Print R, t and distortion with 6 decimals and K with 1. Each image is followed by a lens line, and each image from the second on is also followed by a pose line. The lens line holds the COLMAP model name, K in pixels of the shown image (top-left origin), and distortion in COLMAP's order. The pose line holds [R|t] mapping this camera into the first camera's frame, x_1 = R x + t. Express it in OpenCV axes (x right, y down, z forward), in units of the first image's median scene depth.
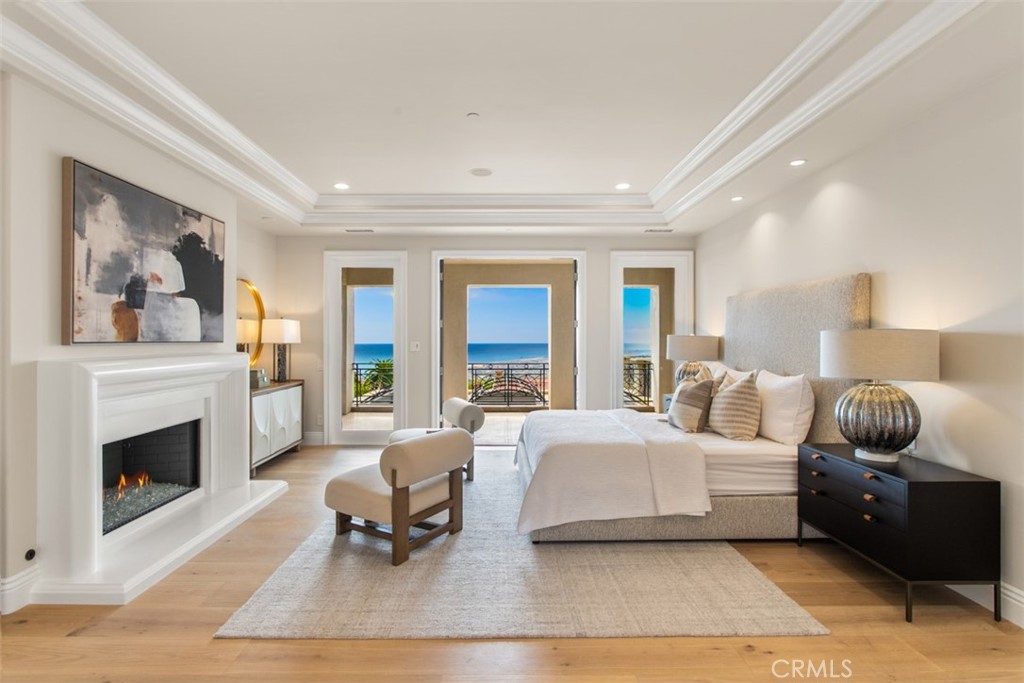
lens RADIAL K [[579.4, 0, 512.0], [0, 579.4, 341.5], [0, 0, 1]] dist [-0.000930, 0.000658]
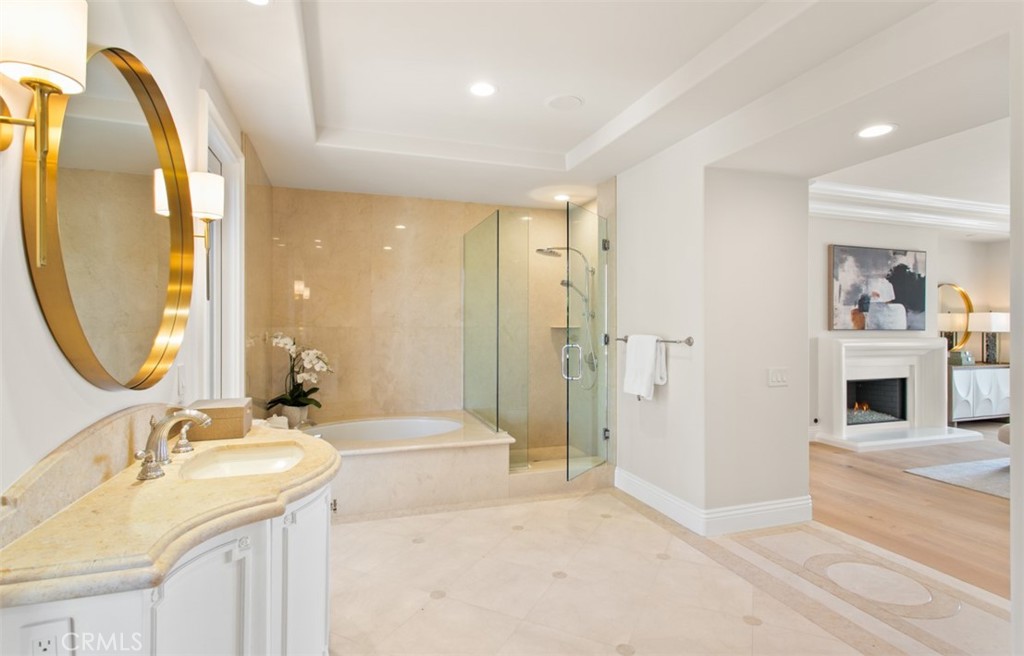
lens RADIAL K [[458.9, 0, 512.0], [0, 458.9, 328.0], [0, 0, 1]] dist [0.000542, 0.000311]
pose [[0.332041, -0.004145, -0.943256, 0.337974], [-0.003649, 0.999977, -0.005679, 0.007299], [0.943258, 0.005328, 0.332018, -0.513280]]
